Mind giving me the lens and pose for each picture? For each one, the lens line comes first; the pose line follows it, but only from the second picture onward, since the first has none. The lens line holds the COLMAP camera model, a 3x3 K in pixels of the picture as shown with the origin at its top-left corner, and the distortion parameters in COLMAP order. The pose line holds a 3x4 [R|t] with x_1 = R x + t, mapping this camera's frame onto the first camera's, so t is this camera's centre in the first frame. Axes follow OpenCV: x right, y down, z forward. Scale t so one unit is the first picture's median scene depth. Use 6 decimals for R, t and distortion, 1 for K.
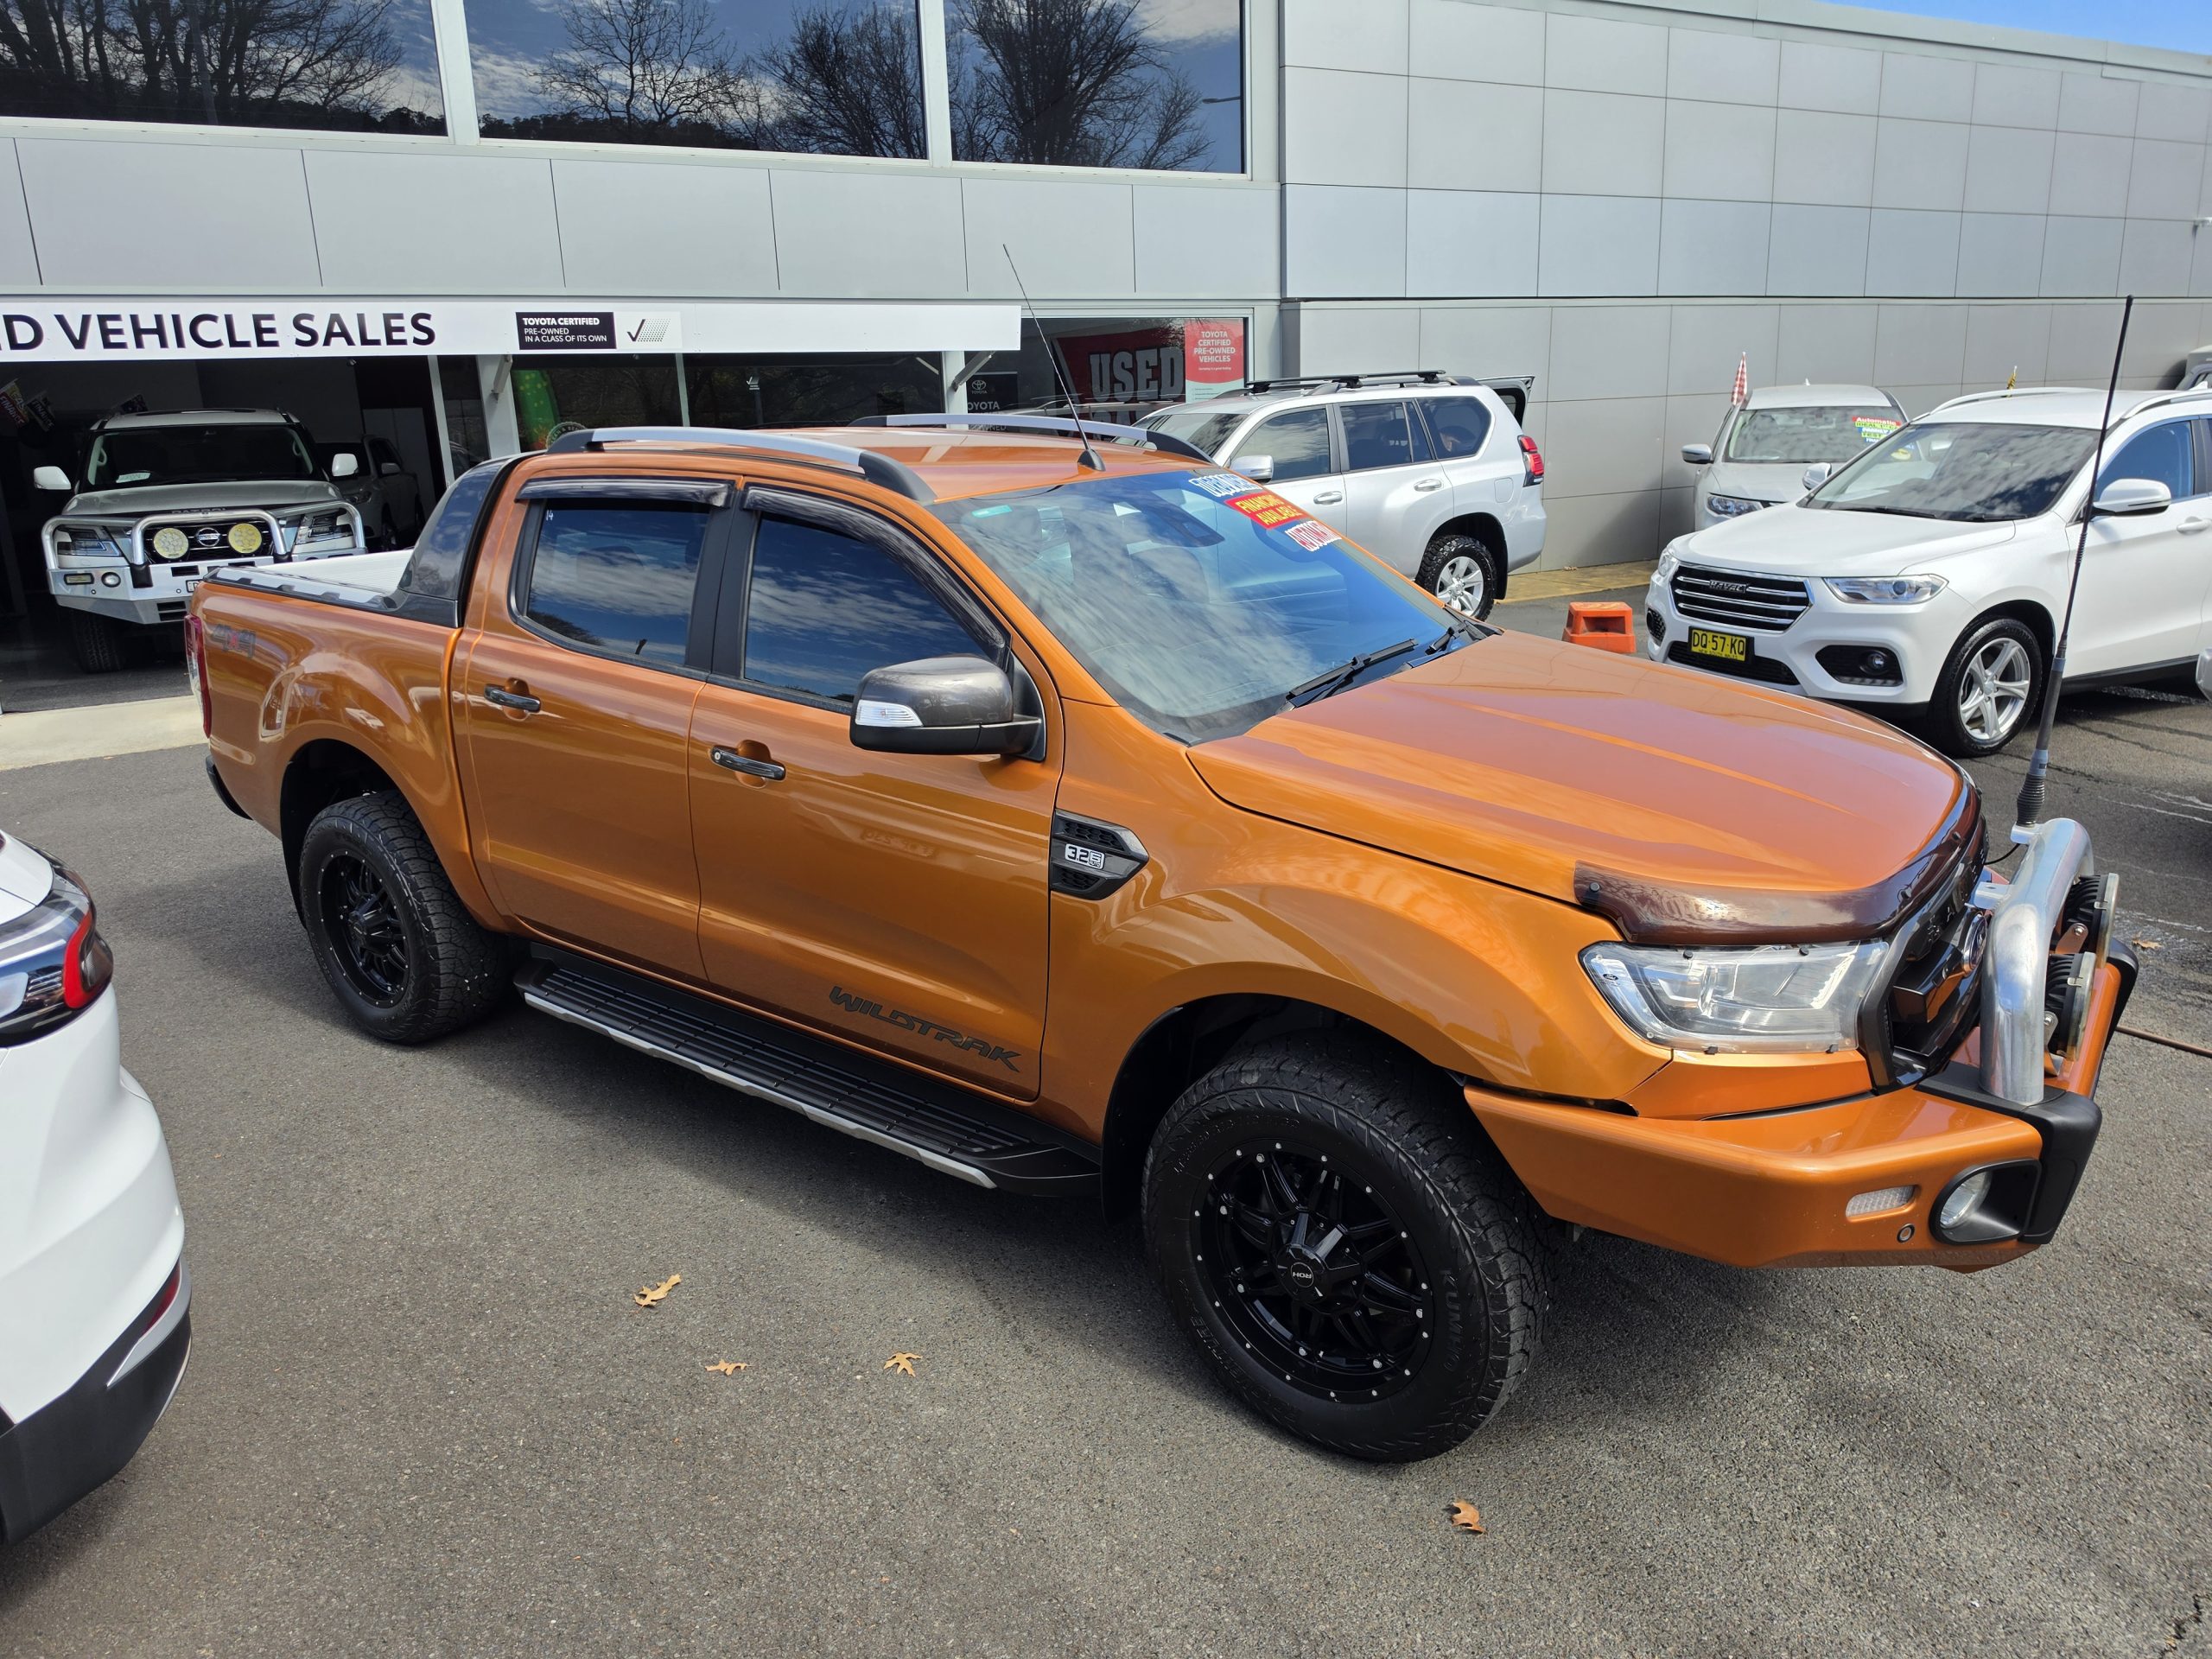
lens RADIAL K [[1489.5, 0, 1152.0], [0, 1489.5, 831.0], [0, 0, 1]] dist [0.021037, -0.023817]
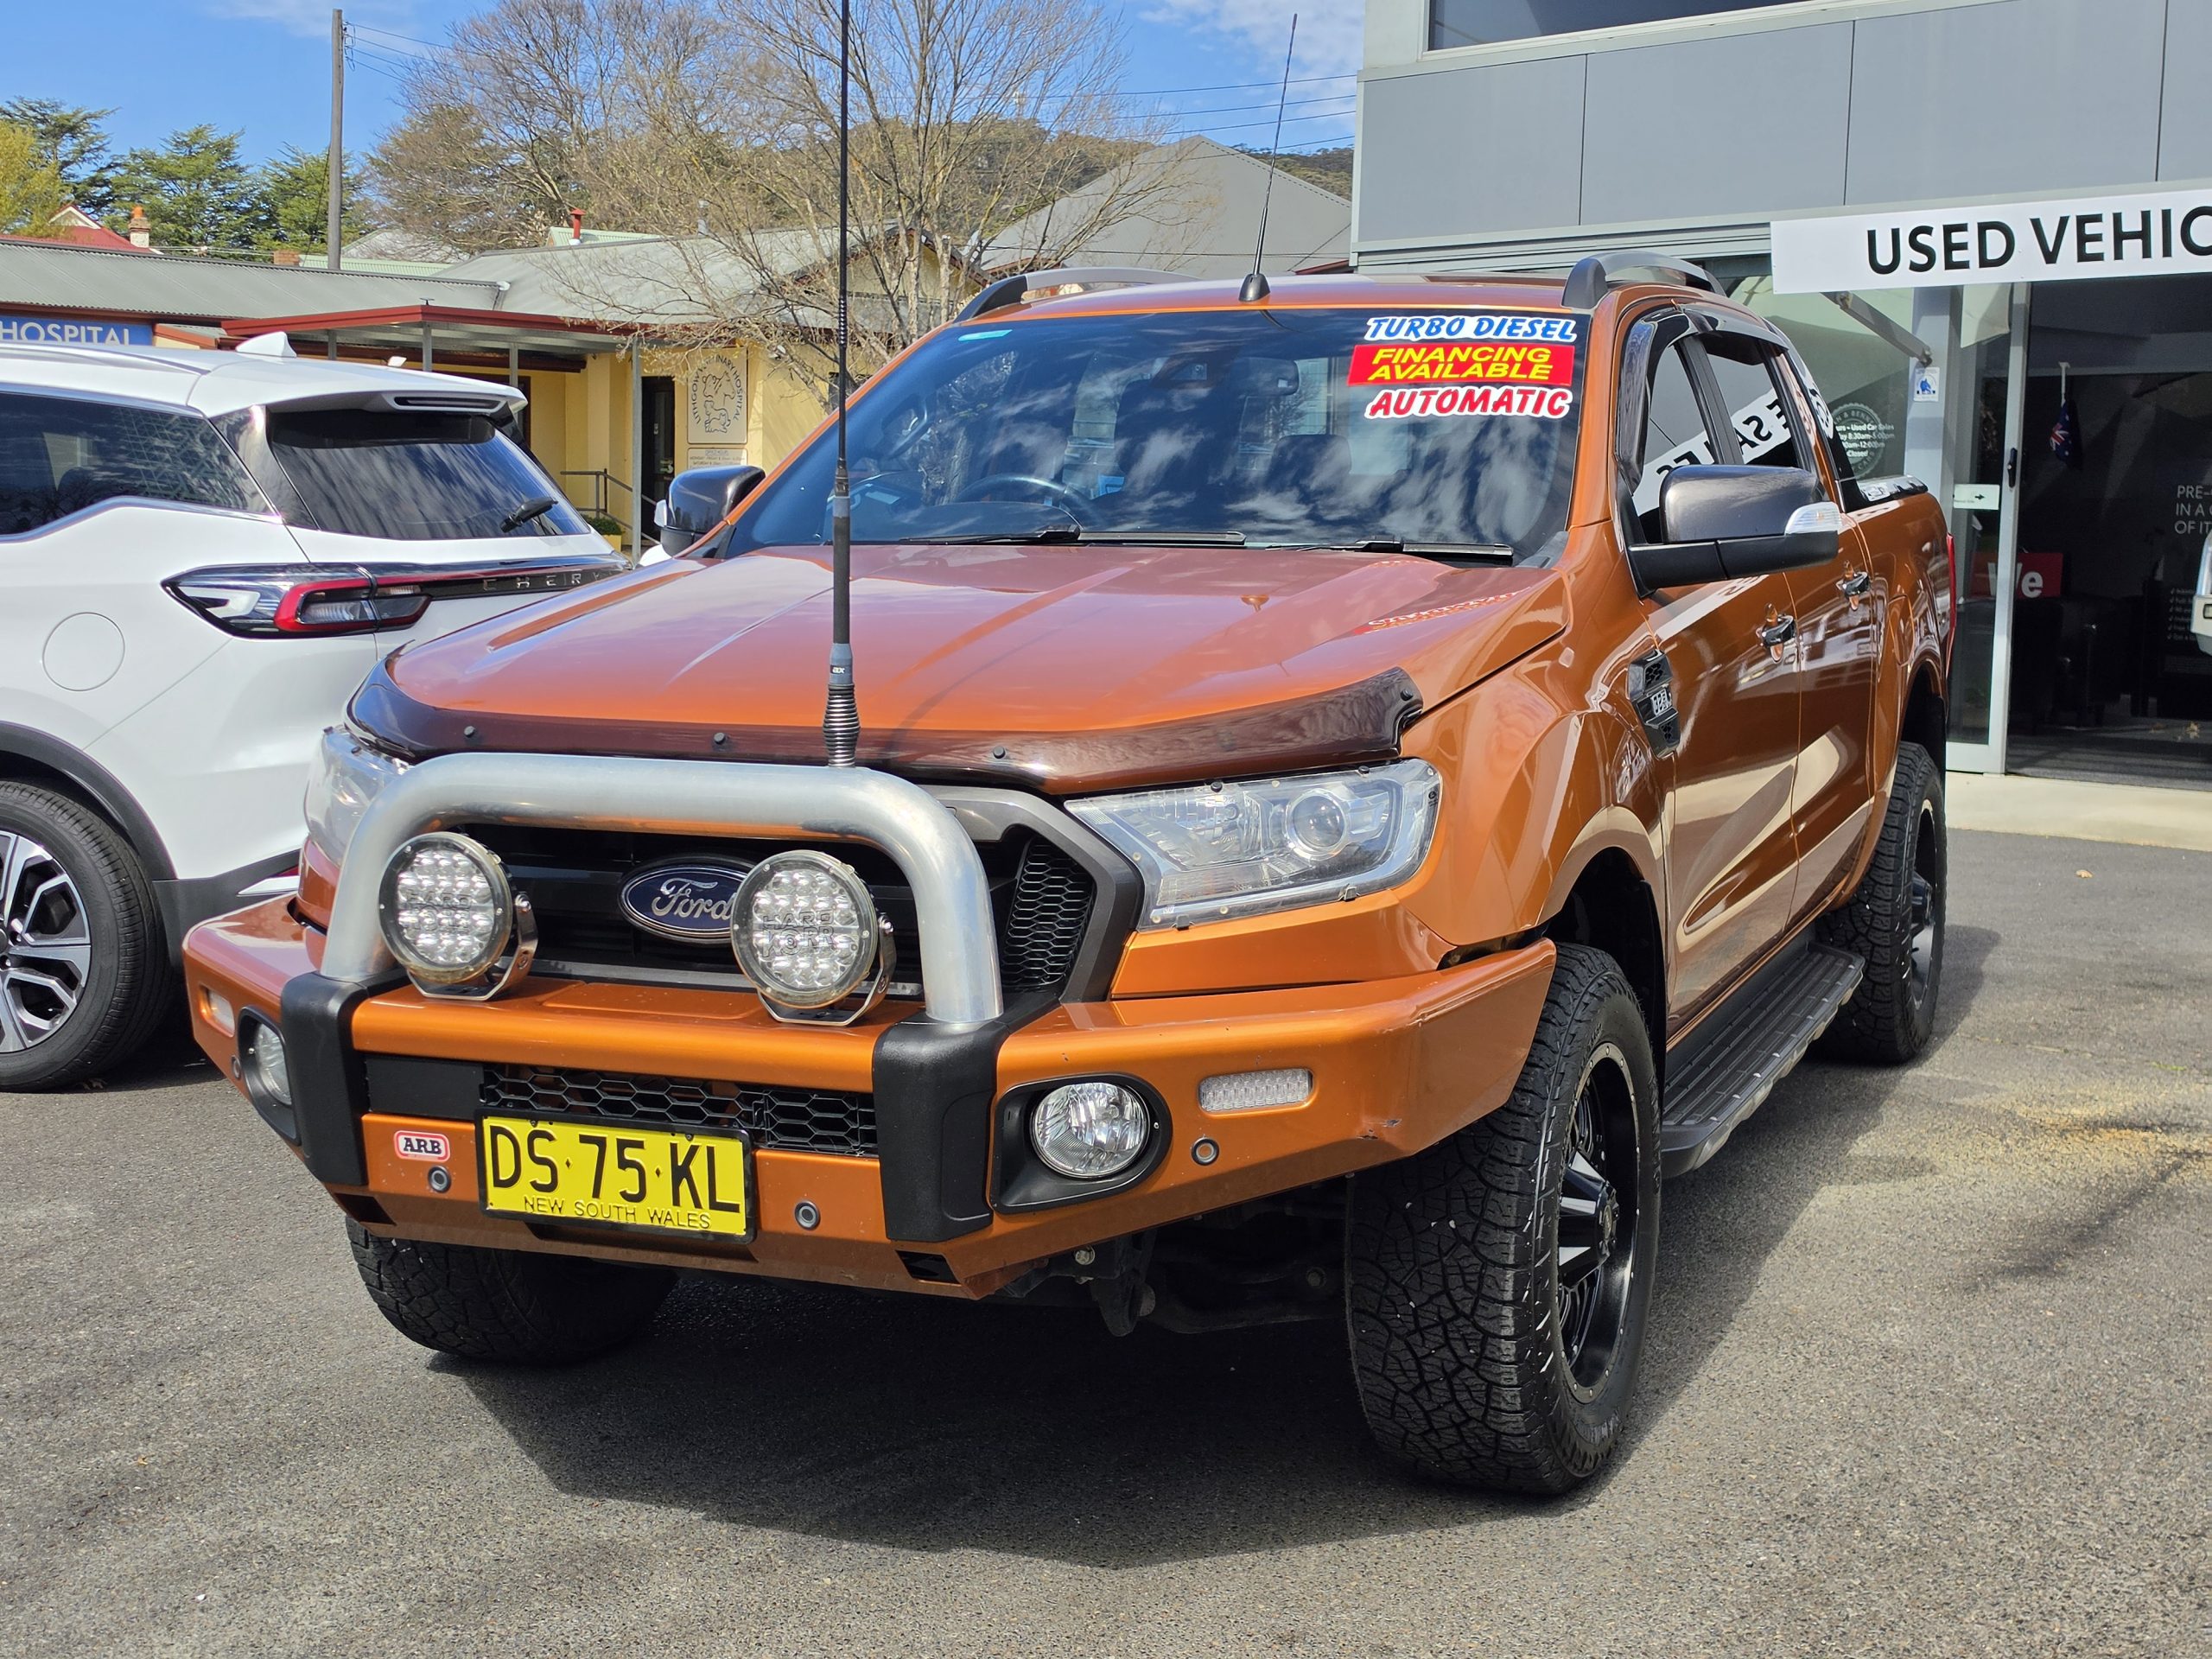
lens RADIAL K [[3050.7, 0, 1167.2], [0, 3050.7, 829.2], [0, 0, 1]] dist [0.217616, -0.704662]
pose [[0.246928, 0.132935, -0.959872, 0.608992], [-0.280526, 0.957938, 0.060501, -0.032766], [0.927541, 0.254330, 0.273834, 0.258334]]
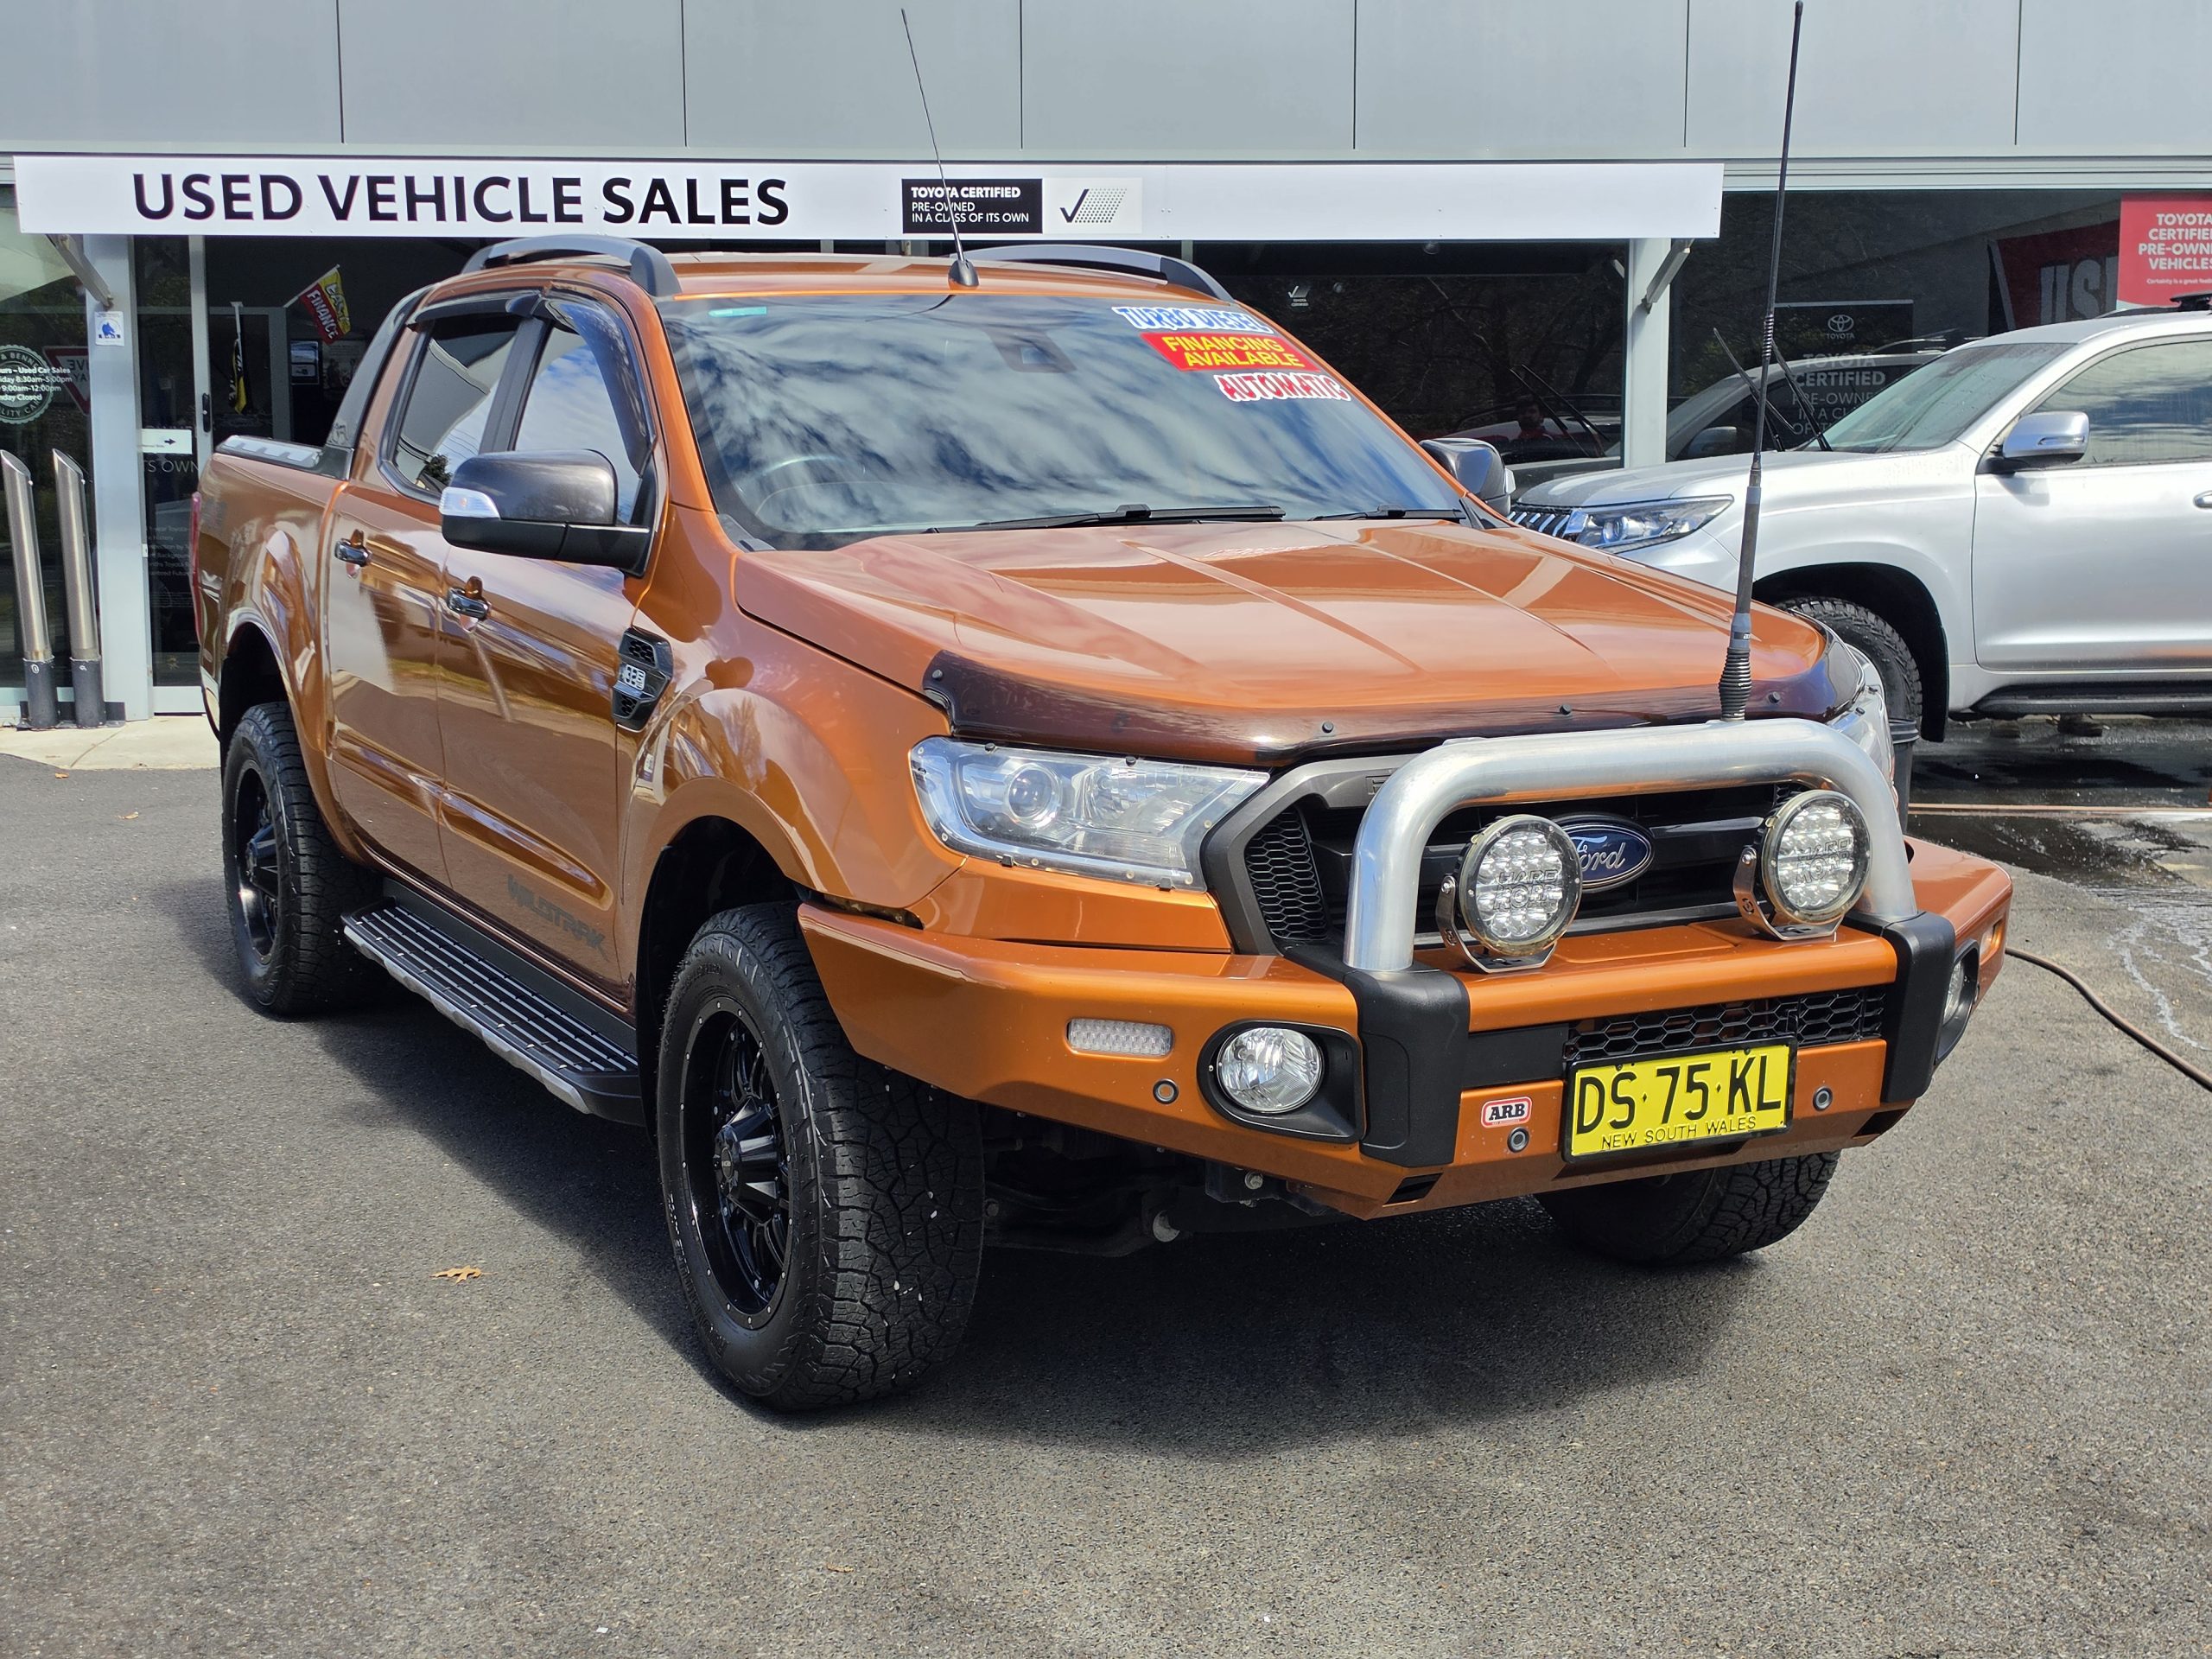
lens RADIAL K [[2943.7, 0, 1194.7], [0, 2943.7, 841.4], [0, 0, 1]] dist [0.256441, -0.772370]
pose [[0.904130, 0.082835, -0.419150, 0.312247], [-0.138408, 0.984909, -0.103911, 0.078102], [0.404217, 0.151963, 0.901951, -0.132010]]
